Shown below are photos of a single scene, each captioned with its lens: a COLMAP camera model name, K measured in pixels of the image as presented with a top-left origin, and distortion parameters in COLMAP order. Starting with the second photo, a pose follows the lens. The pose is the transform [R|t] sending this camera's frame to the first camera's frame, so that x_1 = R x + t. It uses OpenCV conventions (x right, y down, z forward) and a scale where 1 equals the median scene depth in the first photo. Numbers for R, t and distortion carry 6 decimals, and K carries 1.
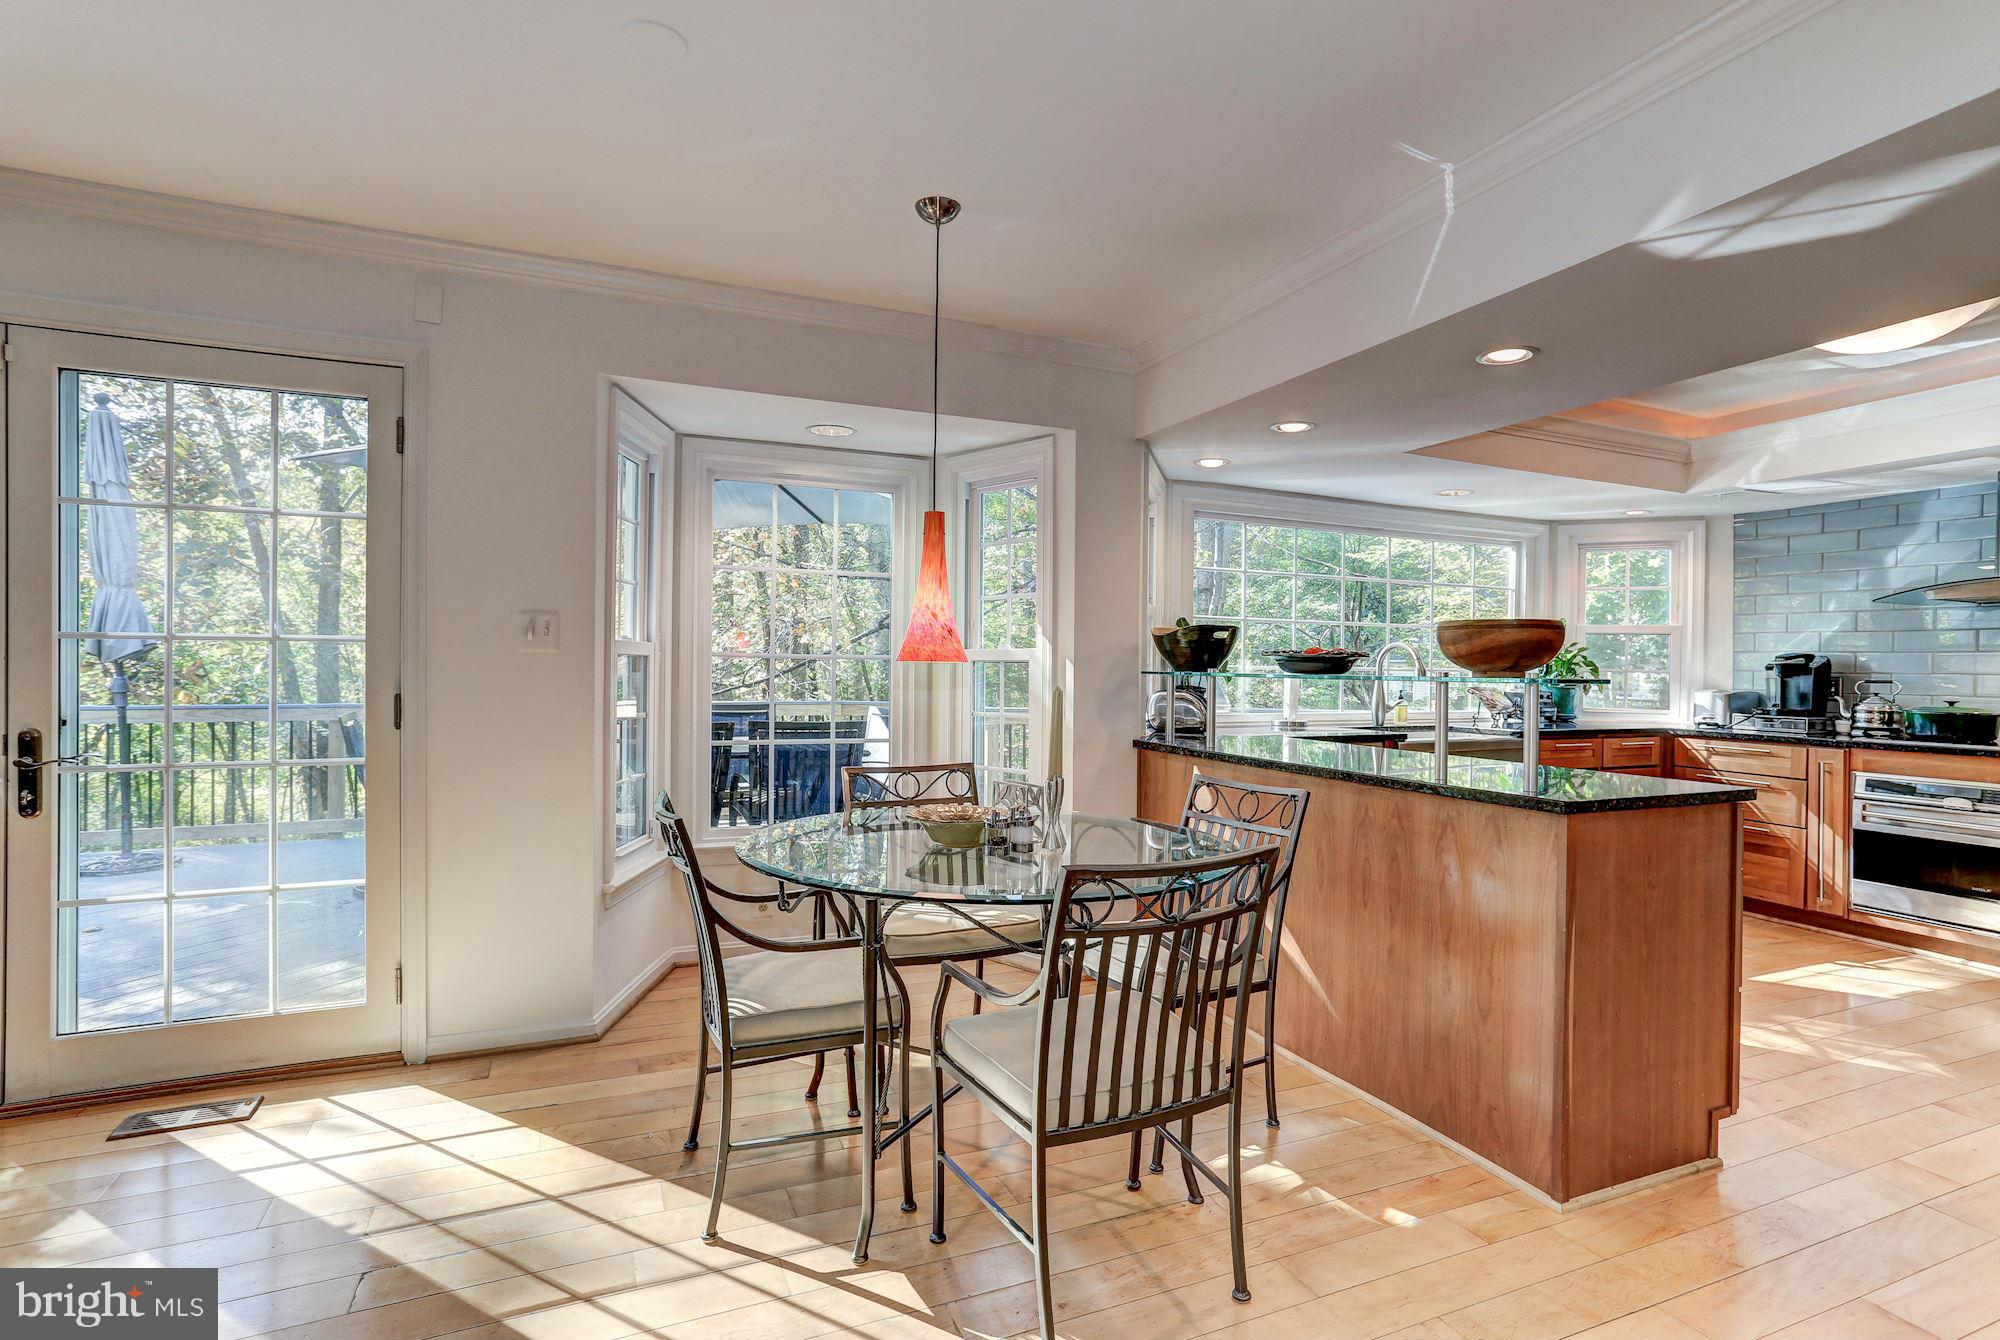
lens RADIAL K [[981.8, 0, 988.1], [0, 981.8, 664.4], [0, 0, 1]] dist [-0.019049, 0.012988]
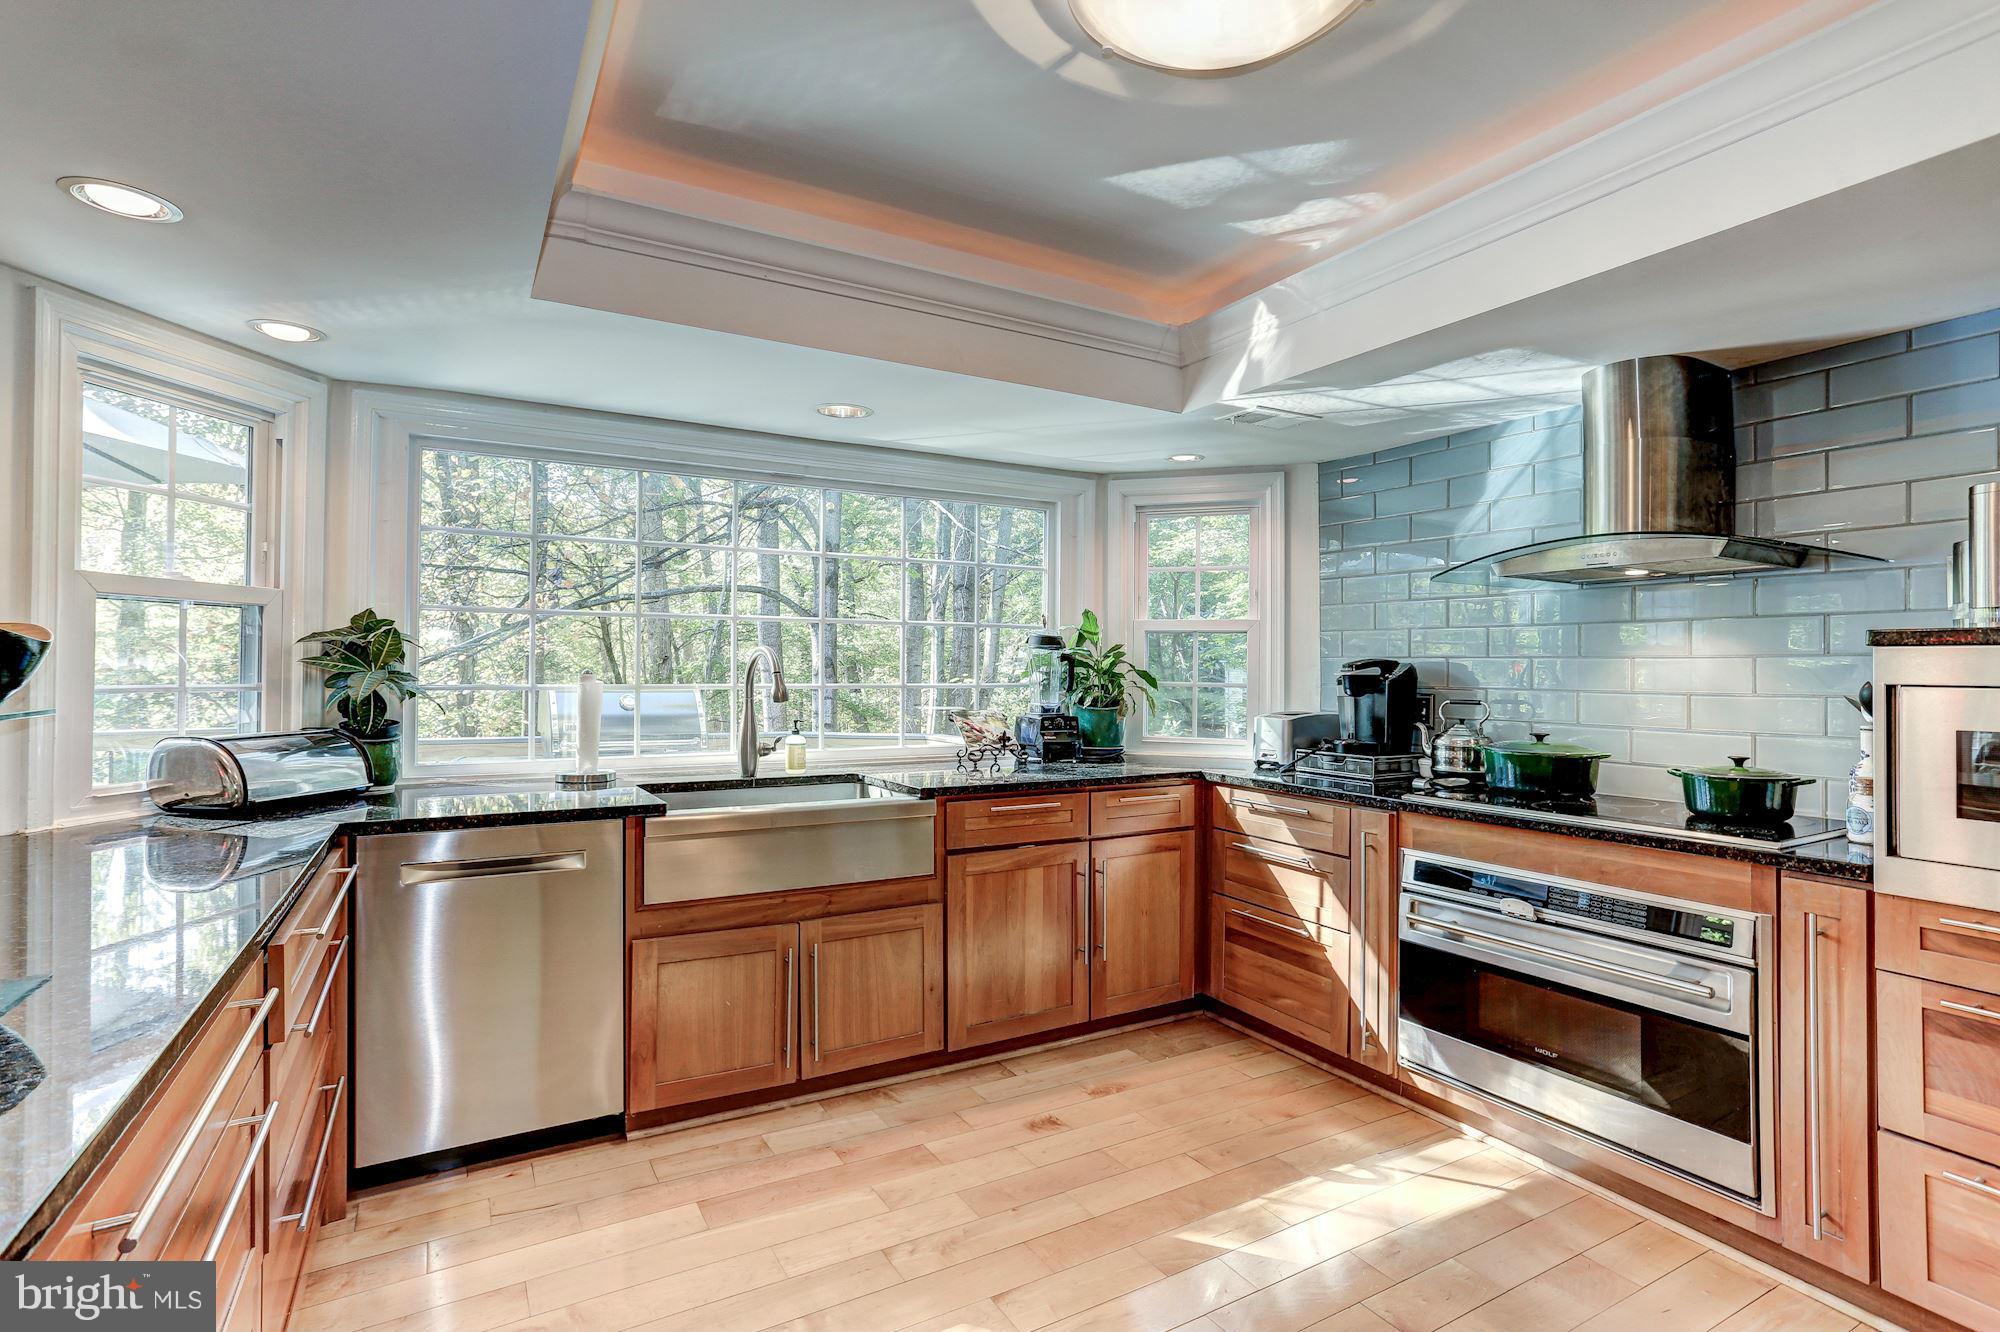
lens RADIAL K [[981.8, 0, 998.0], [0, 981.8, 654.8], [0, 0, 1]] dist [-0.019049, 0.012988]
pose [[0.994315, -0.005513, 0.106332, 0.585739], [0.006862, 0.999901, -0.012325, -0.009496], [-0.106254, 0.012985, 0.994254, 0.412623]]
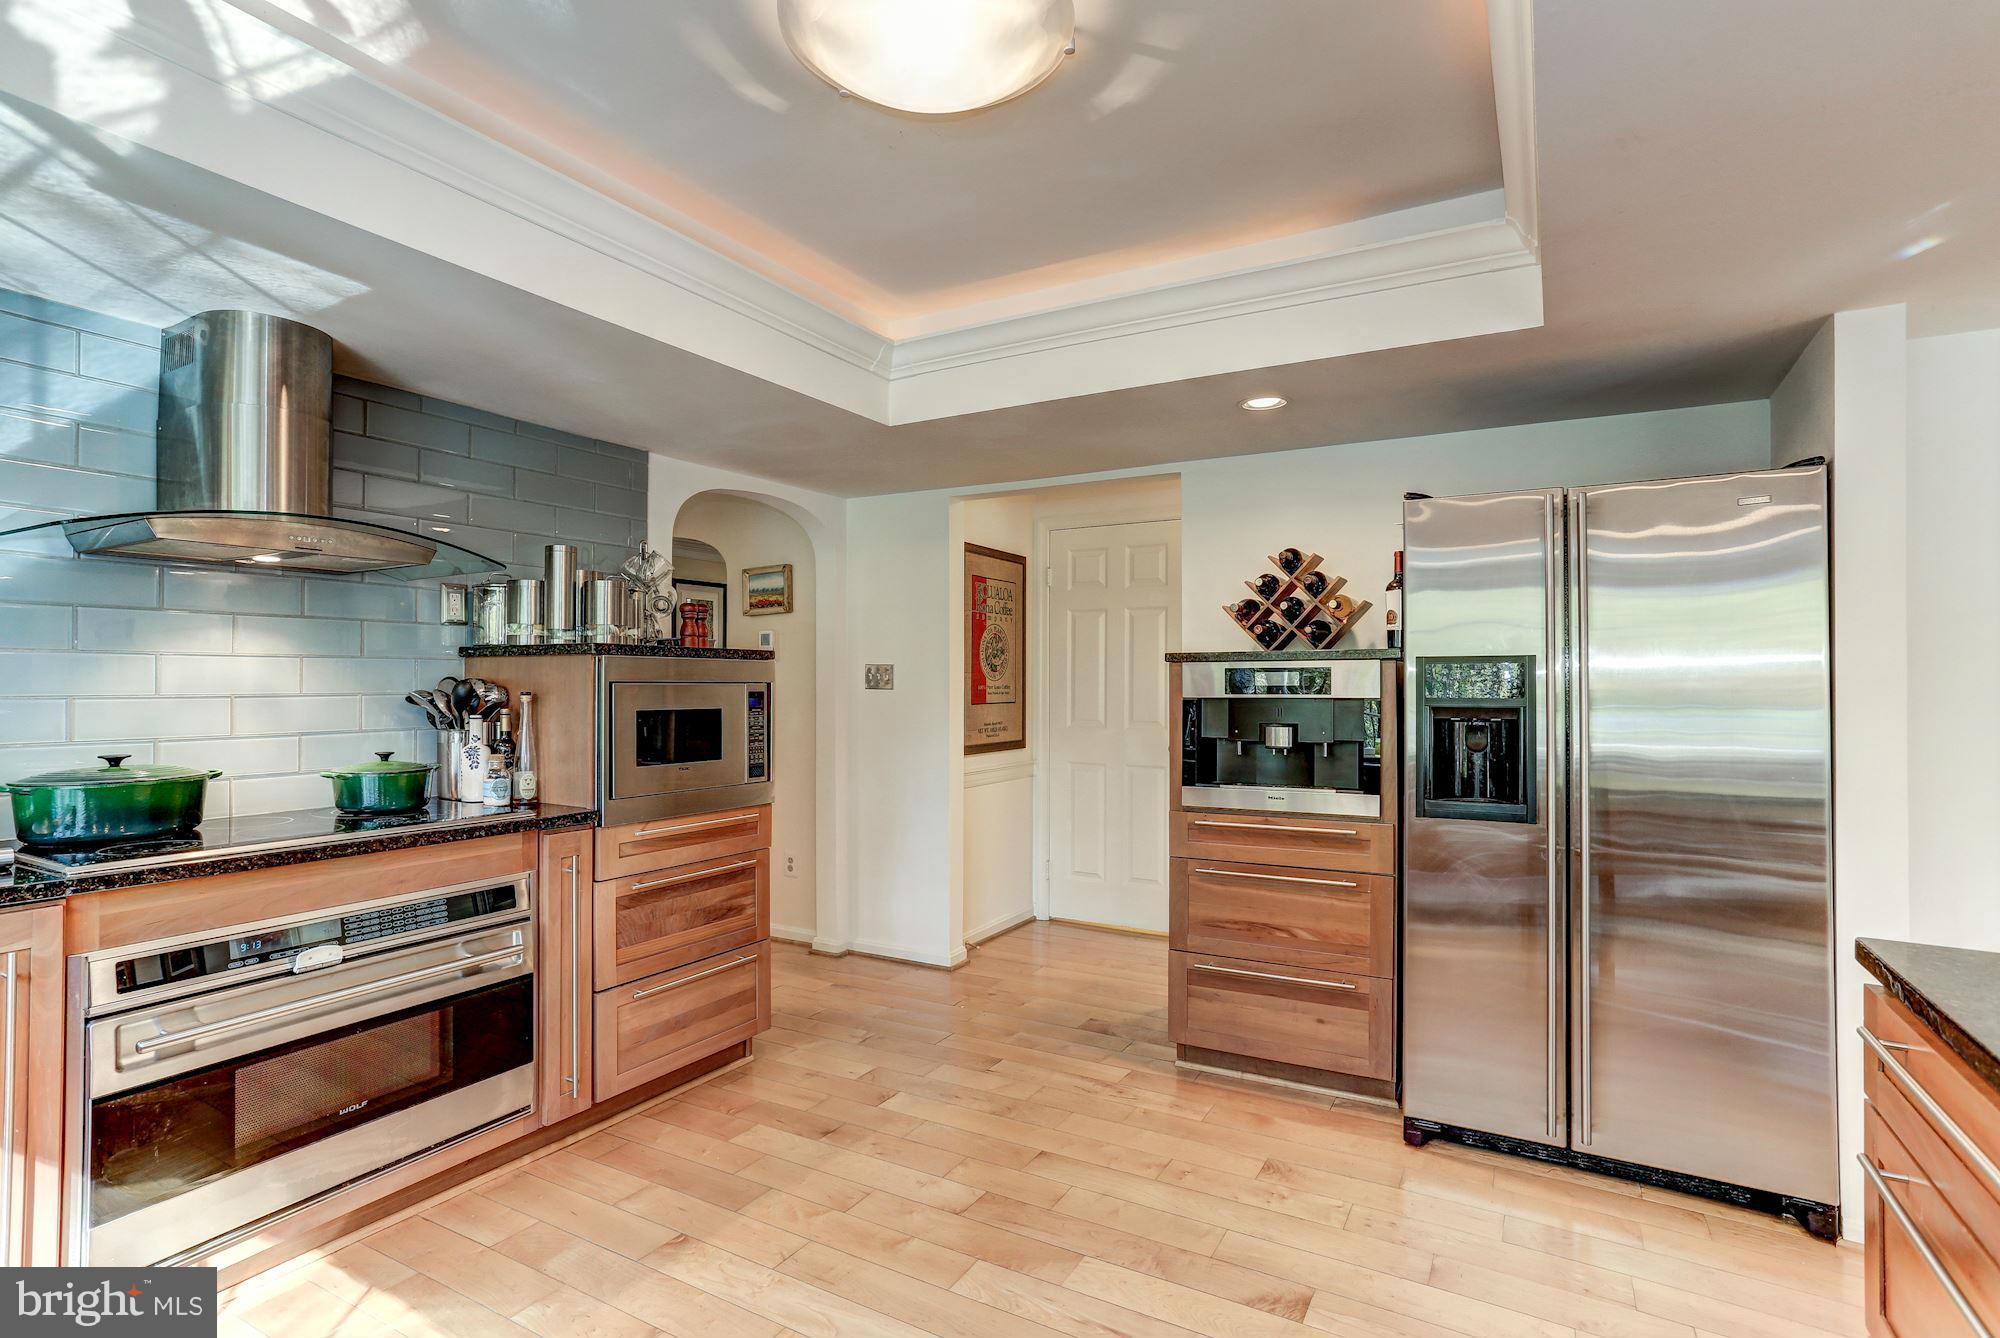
lens RADIAL K [[981.8, 0, 1001.6], [0, 981.8, 671.1], [0, 0, 1]] dist [-0.019049, 0.012988]
pose [[-0.602527, 0.000394, 0.798098, 0.369909], [-0.006922, 0.999960, -0.005720, -0.003504], [-0.798068, -0.008971, -0.602500, 0.985072]]
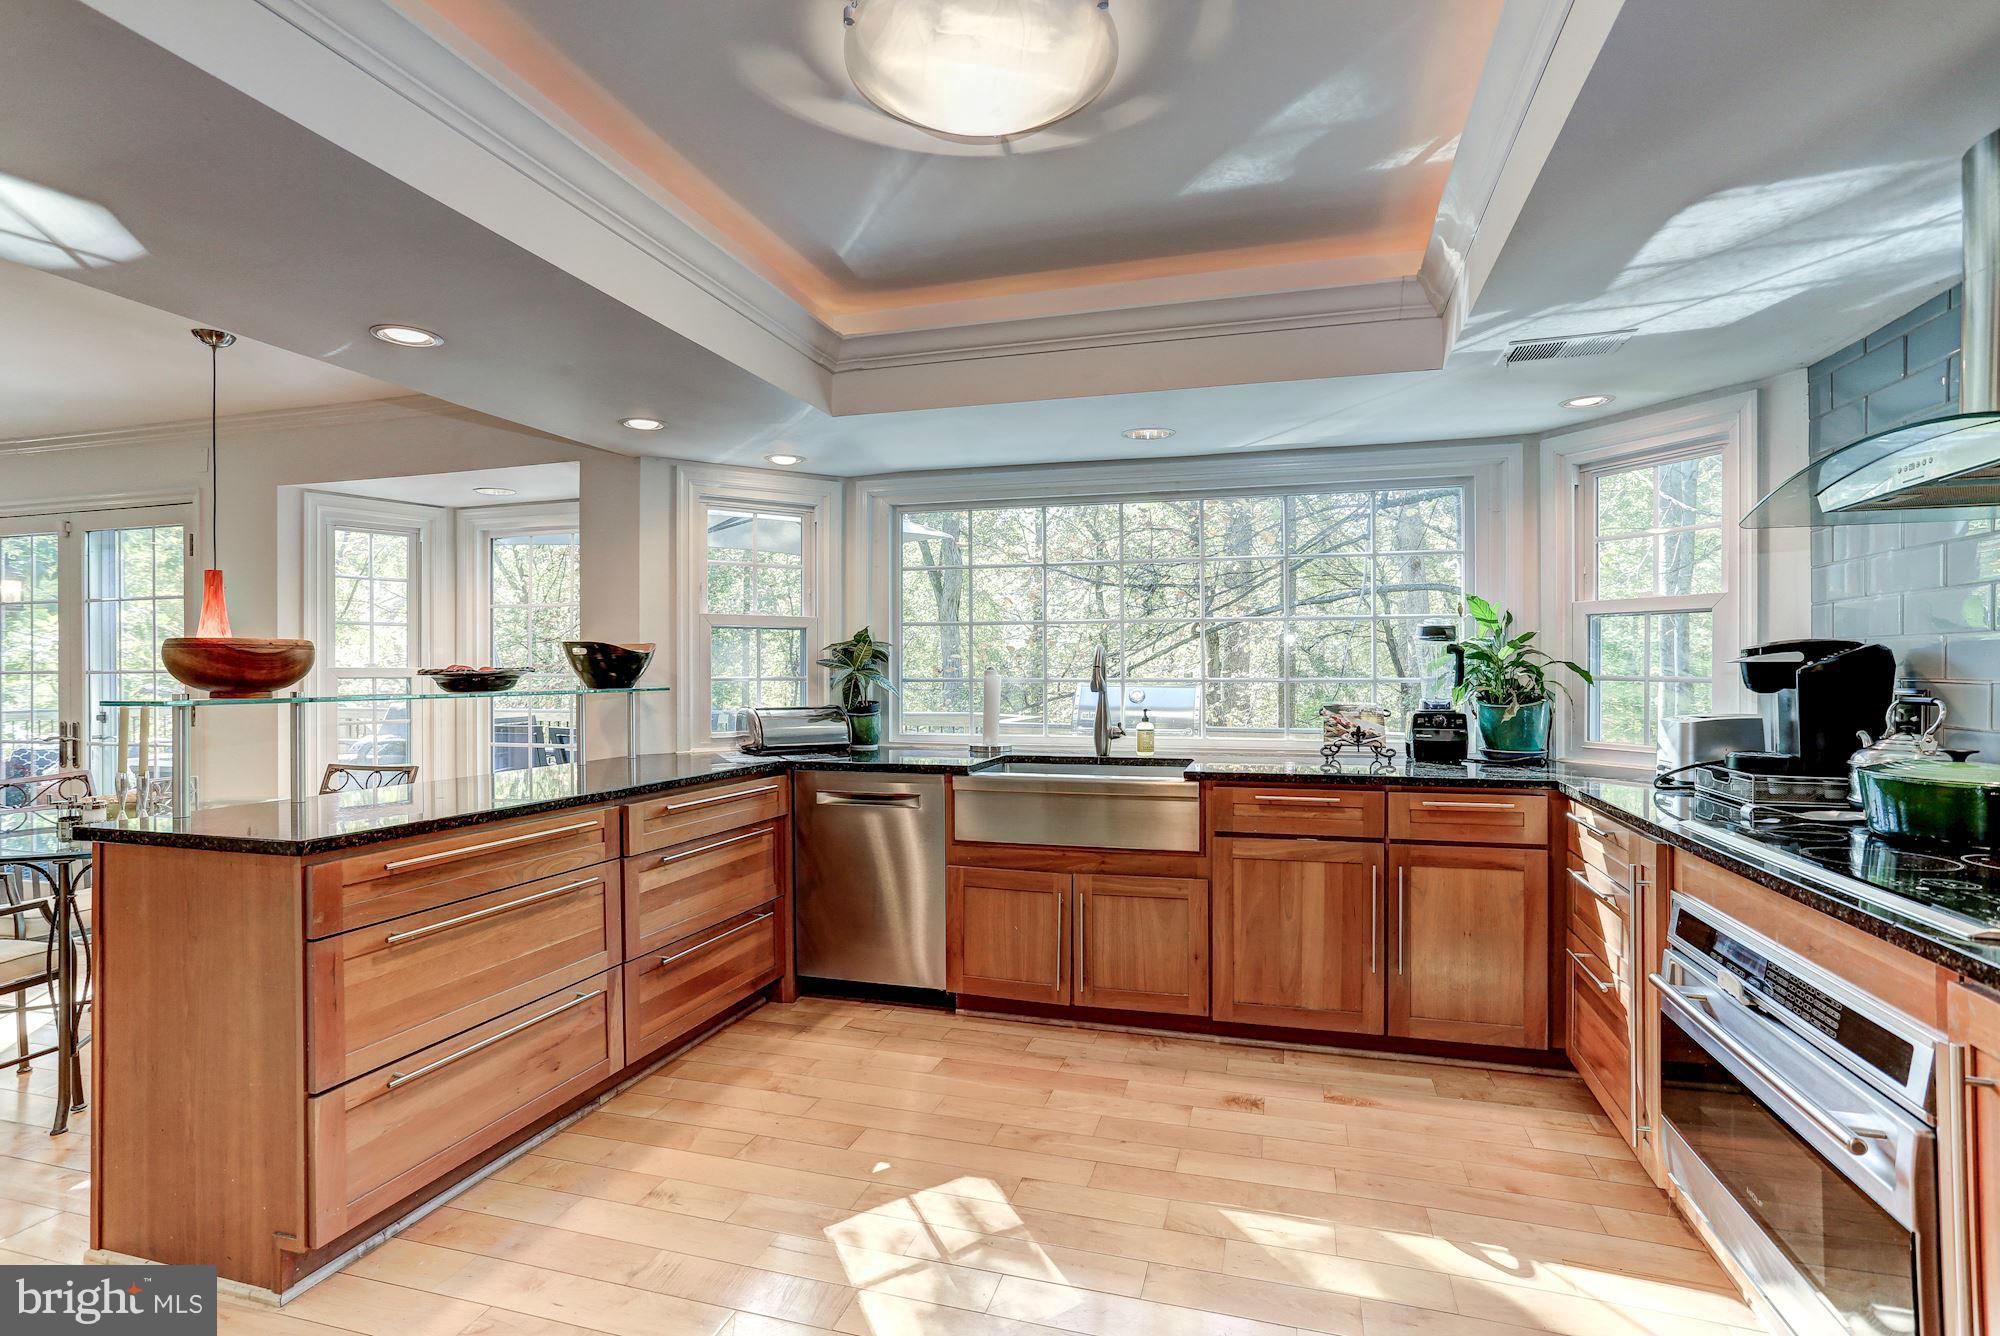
lens RADIAL K [[981.8, 0, 999.1], [0, 981.8, 674.7], [0, 0, 1]] dist [-0.019049, 0.012988]
pose [[0.761572, -0.011996, -0.647969, 0.988965], [0.011945, 0.999919, -0.004473, 0.003117], [0.647970, -0.004333, 0.761653, 0.442866]]
